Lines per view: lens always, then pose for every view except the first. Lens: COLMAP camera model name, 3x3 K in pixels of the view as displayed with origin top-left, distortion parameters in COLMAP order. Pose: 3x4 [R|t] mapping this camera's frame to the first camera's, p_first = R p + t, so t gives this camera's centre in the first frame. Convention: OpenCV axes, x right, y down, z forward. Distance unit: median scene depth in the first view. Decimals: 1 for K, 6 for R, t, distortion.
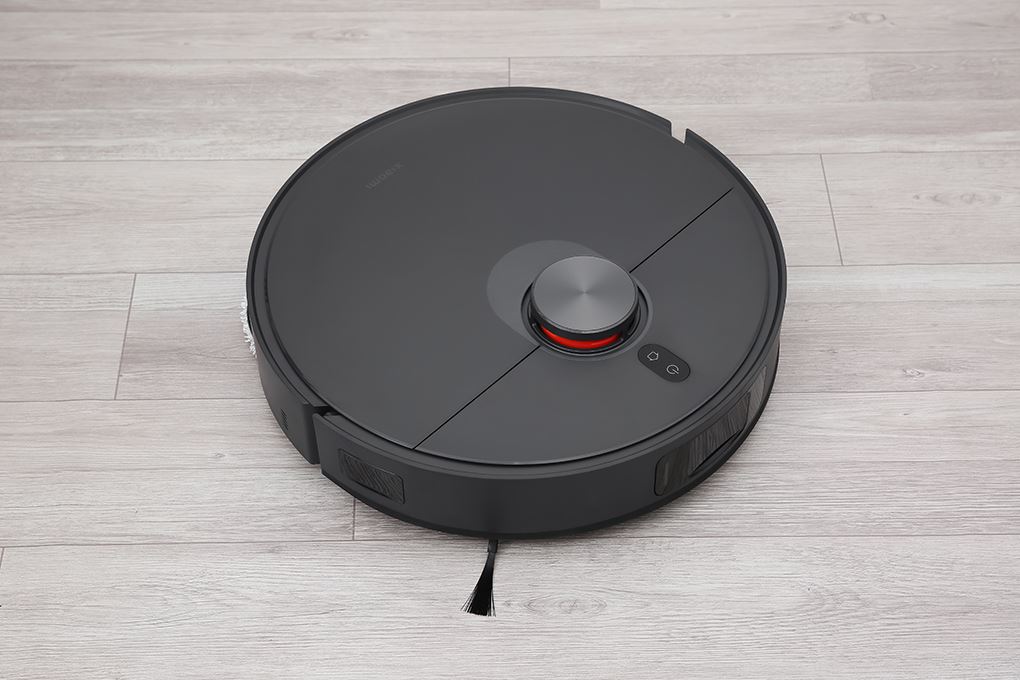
lens RADIAL K [[1835.9, 0, 504.5], [0, 1835.9, 322.6], [0, 0, 1]] dist [0.142569, 0.000000]
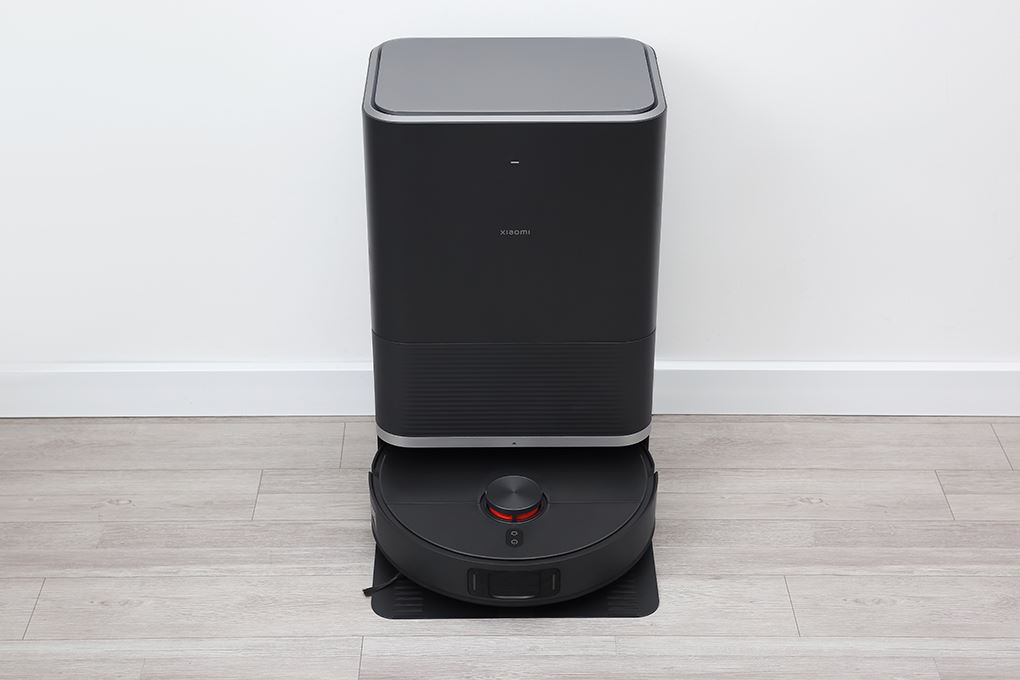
lens RADIAL K [[1818.4, 0, 500.4], [0, 1818.4, 313.5], [0, 0, 1]] dist [0.133942, 0.000000]
pose [[0.999951, 0.008210, -0.005514, -0.067252], [-0.009591, 0.940928, -0.338470, 0.230622], [0.002409, 0.338507, 0.940961, -0.562166]]
